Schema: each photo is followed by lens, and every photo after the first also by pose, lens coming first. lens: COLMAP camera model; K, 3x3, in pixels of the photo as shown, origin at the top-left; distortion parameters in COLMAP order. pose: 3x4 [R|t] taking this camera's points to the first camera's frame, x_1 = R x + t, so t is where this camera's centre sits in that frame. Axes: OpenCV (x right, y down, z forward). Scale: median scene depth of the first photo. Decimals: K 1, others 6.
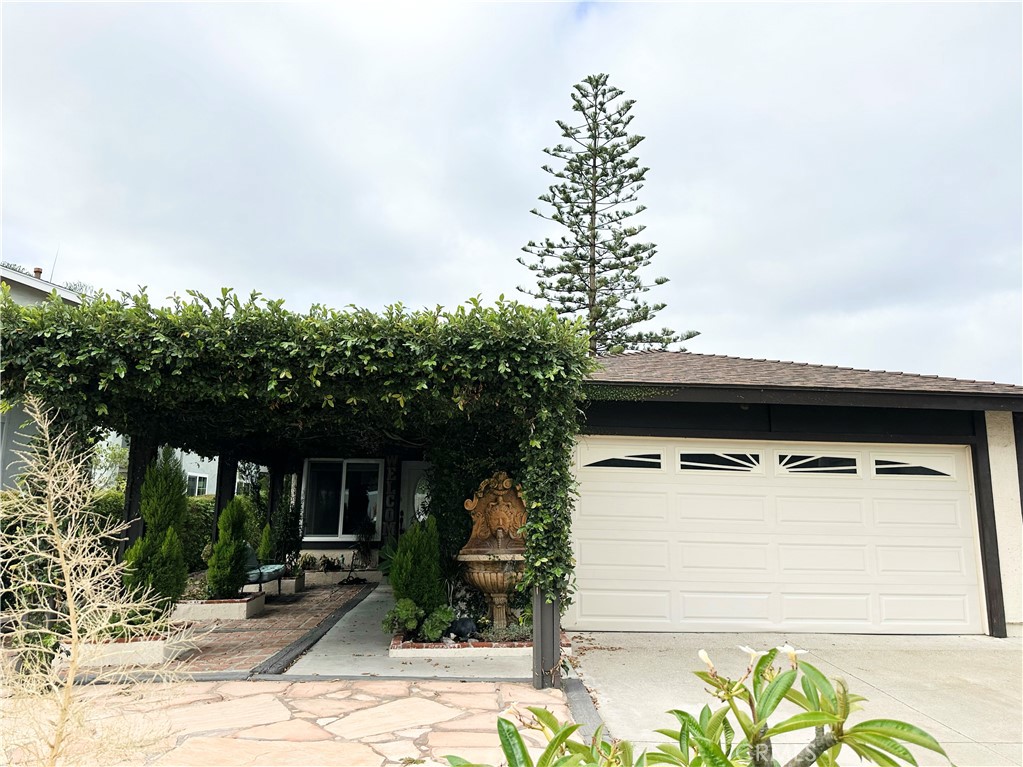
lens RADIAL K [[723.8, 0, 516.2], [0, 723.8, 379.8], [0, 0, 1]] dist [0.053980, -0.004360]
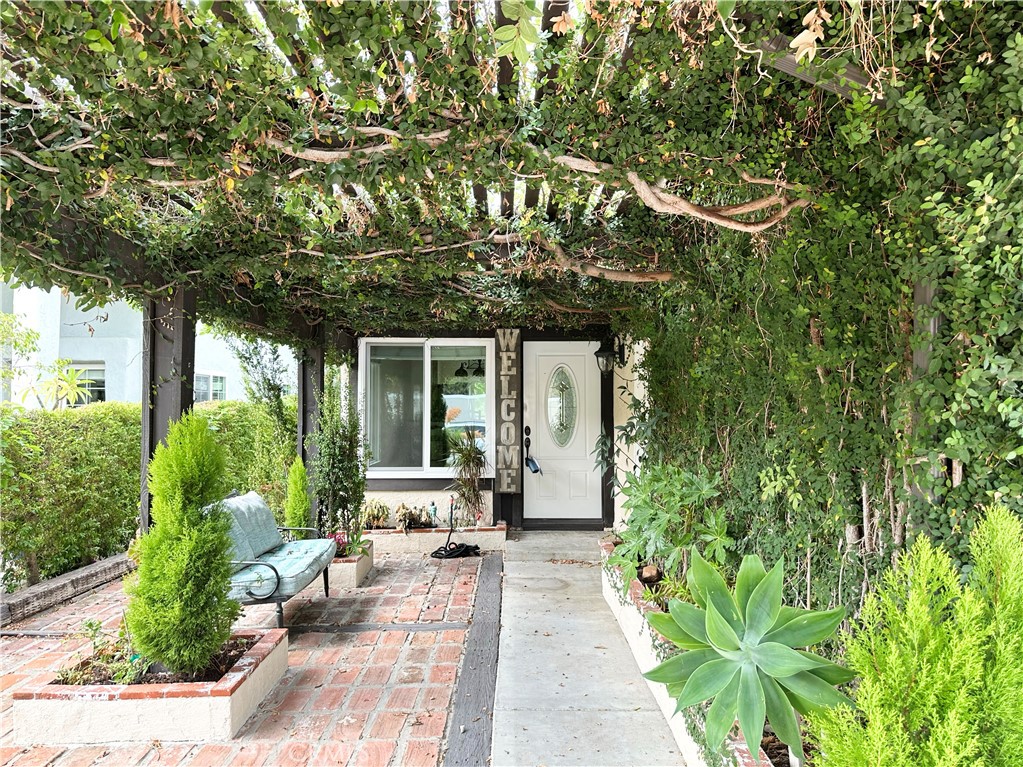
lens RADIAL K [[723.8, 0, 510.5], [0, 723.8, 387.7], [0, 0, 1]] dist [0.053980, -0.004360]
pose [[0.997254, -0.011710, -0.073127, -0.135174], [0.022118, 0.989448, 0.143193, 0.069483], [0.070679, -0.144417, 0.986990, 0.451651]]
